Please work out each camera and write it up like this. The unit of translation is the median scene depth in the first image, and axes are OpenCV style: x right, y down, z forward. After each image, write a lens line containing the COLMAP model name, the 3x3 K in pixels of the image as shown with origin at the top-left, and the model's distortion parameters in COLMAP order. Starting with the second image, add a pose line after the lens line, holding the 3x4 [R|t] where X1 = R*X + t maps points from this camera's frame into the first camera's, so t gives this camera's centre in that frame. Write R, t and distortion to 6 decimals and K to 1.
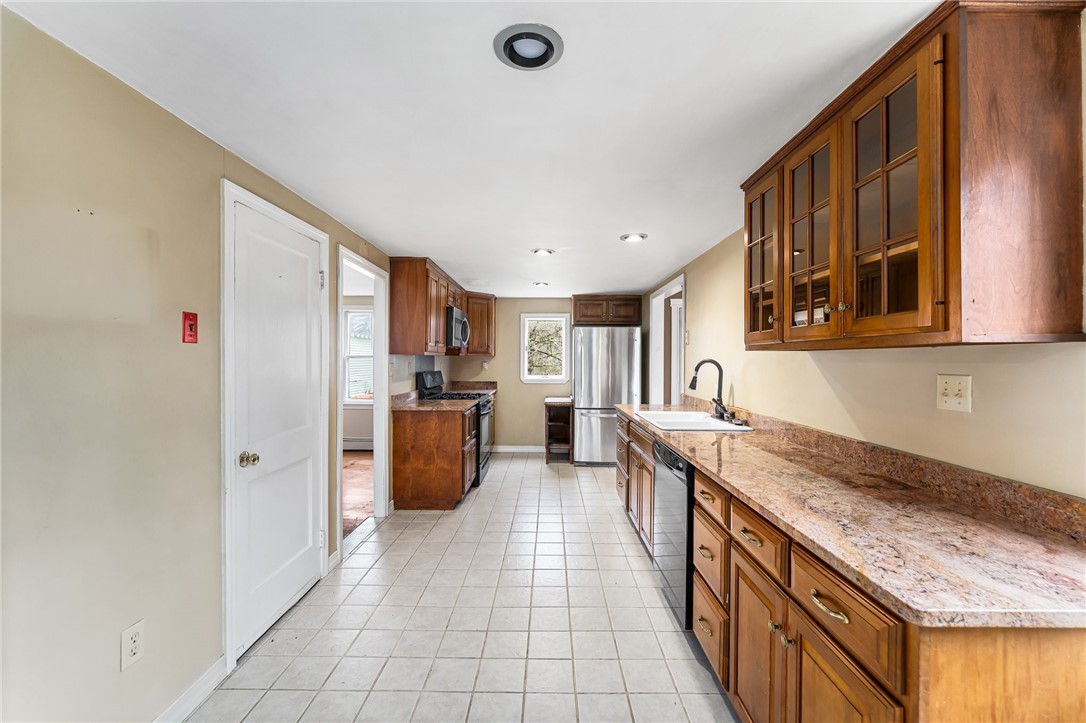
lens RADIAL K [[454.0, 0, 546.5], [0, 454.0, 358.4], [0, 0, 1]] dist [-0.001047, -0.000198]
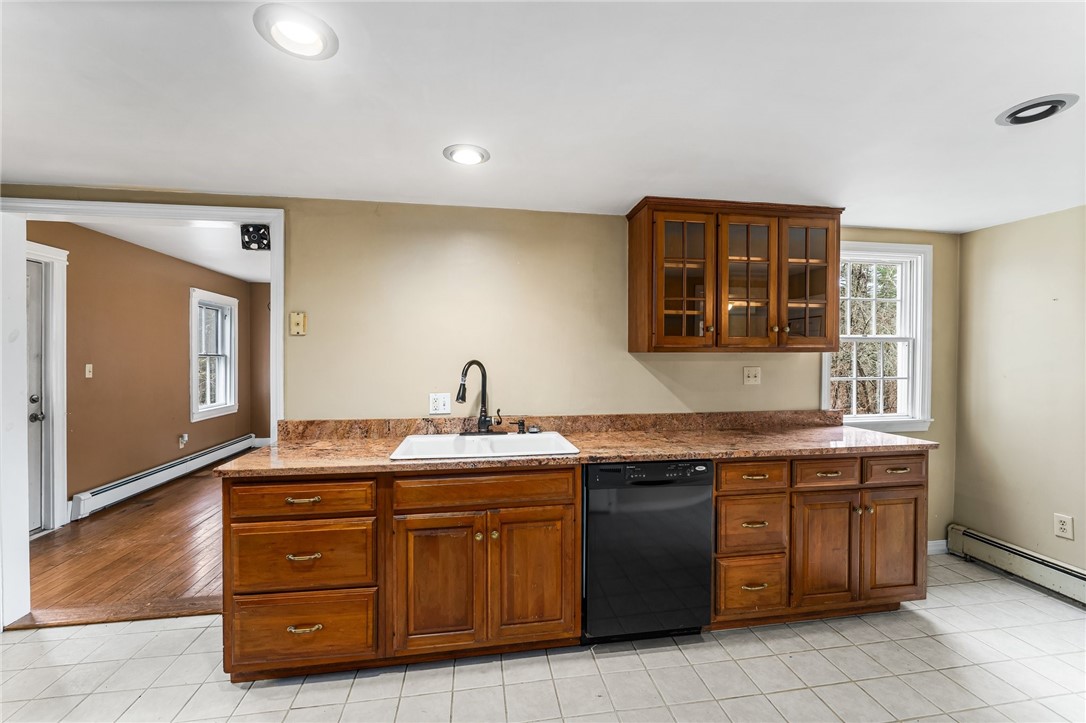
lens RADIAL K [[454.0, 0, 546.5], [0, 454.0, 358.4], [0, 0, 1]] dist [-0.001047, -0.000198]
pose [[-0.161354, -0.007354, 0.986869, -0.232236], [-0.001074, 0.999973, 0.007276, -0.003420], [-0.986896, 0.000114, -0.161357, 0.555270]]
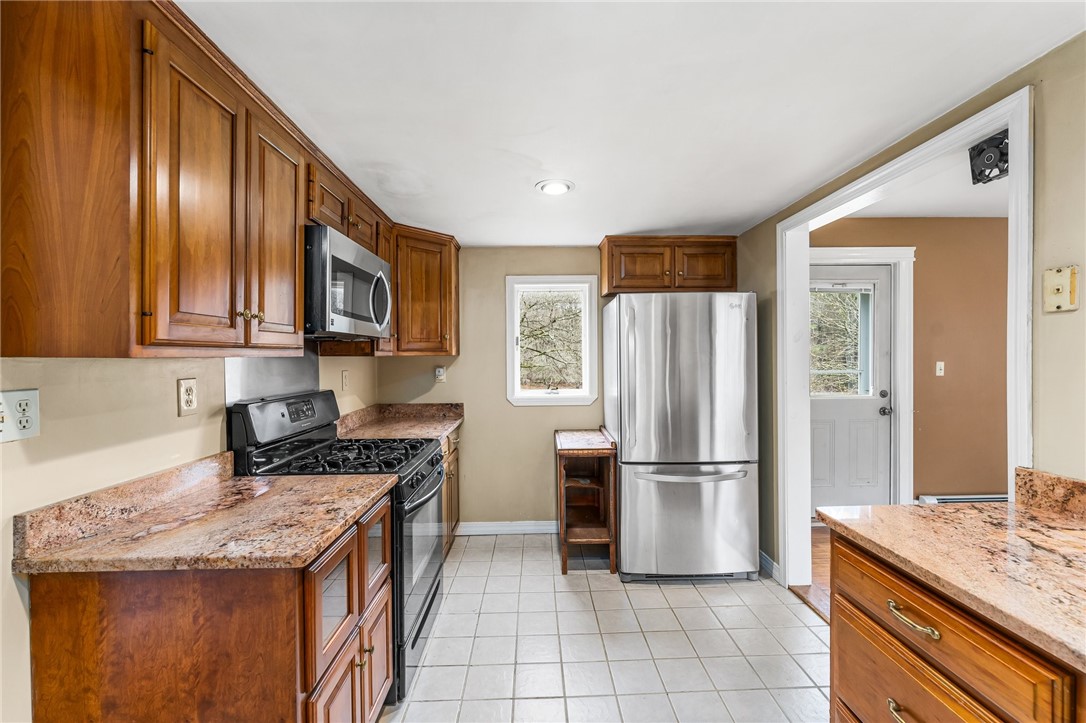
lens RADIAL K [[454.0, 0, 546.5], [0, 454.0, 358.4], [0, 0, 1]] dist [-0.001047, -0.000198]
pose [[0.999320, -0.012869, 0.034553, -0.031756], [0.012725, 0.999909, 0.004371, -0.003329], [-0.034606, -0.003928, 0.999393, 0.504377]]
